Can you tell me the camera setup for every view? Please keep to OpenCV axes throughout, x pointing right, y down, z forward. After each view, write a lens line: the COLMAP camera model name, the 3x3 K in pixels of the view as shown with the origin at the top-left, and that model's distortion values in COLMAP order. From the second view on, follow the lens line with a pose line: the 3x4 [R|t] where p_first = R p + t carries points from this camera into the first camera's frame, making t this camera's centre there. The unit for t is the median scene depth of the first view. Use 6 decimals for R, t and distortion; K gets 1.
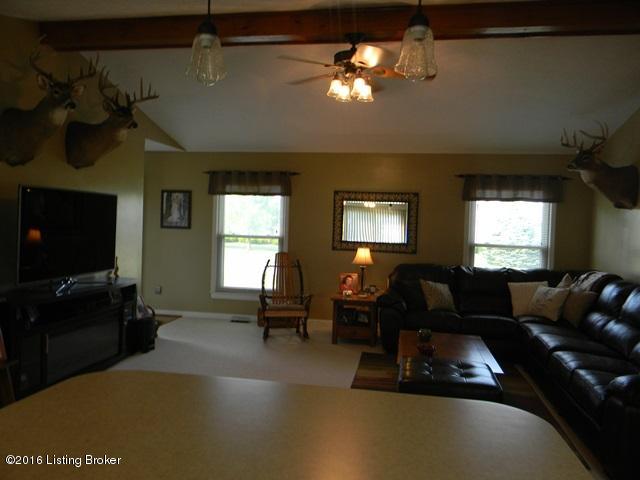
lens RADIAL K [[514.5, 0, 320.0], [0, 514.5, 240.0], [0, 0, 1]] dist [-0.004120, -0.005700]
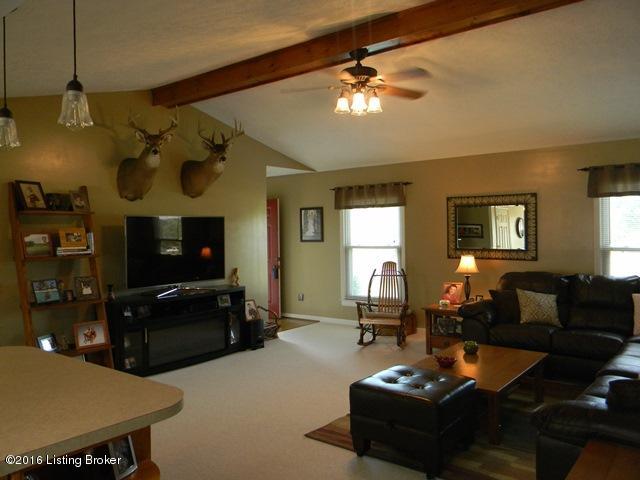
lens RADIAL K [[514.5, 0, 320.0], [0, 514.5, 240.0], [0, 0, 1]] dist [-0.004120, -0.005700]
pose [[0.880689, -0.037071, -0.472242, 0.293214], [0.027841, 0.999261, -0.026520, 0.004160], [0.472876, 0.010209, 0.881070, 0.033003]]
